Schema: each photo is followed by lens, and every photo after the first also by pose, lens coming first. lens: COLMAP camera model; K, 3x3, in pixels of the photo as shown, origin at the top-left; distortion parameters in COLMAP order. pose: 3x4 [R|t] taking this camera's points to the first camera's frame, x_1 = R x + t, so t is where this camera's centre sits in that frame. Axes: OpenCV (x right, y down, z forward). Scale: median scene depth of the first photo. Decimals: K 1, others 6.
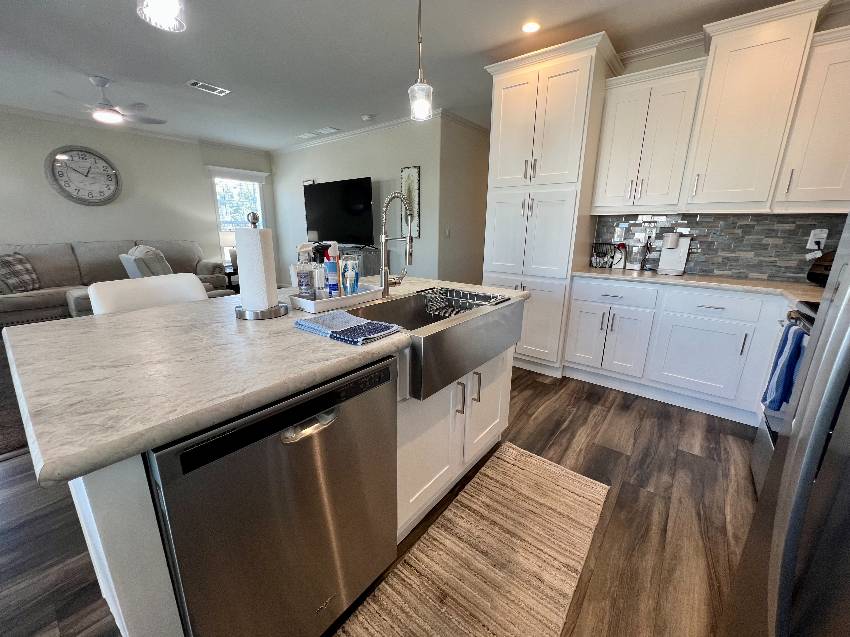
lens RADIAL K [[341.4, 0, 425.0], [0, 341.4, 318.5], [0, 0, 1]] dist [0.000877, 0.000253]
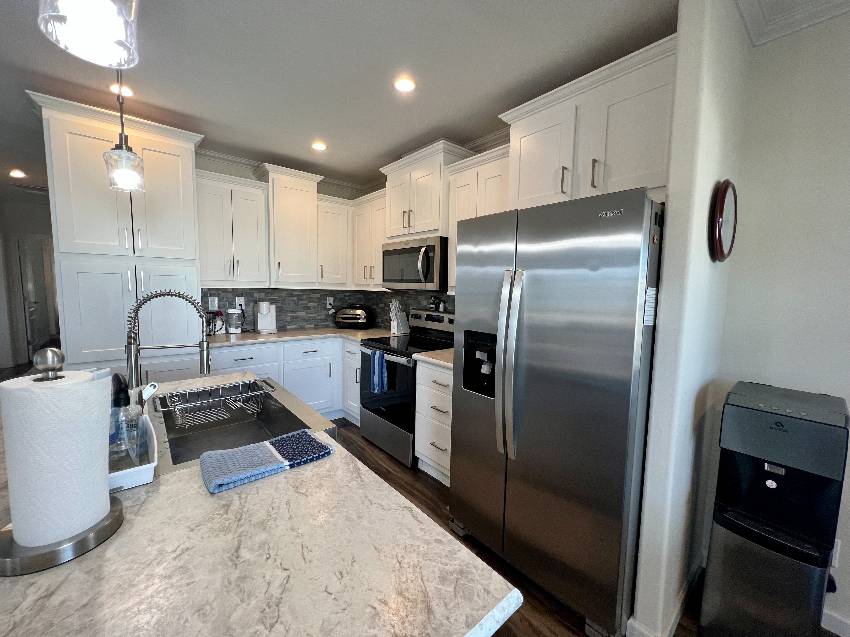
lens RADIAL K [[341.4, 0, 425.0], [0, 341.4, 318.5], [0, 0, 1]] dist [0.000877, 0.000253]
pose [[0.203597, -0.100620, 0.973871, -0.460871], [0.234059, 0.970864, 0.051377, -0.127770], [-0.950665, 0.217483, 0.221216, 0.171009]]
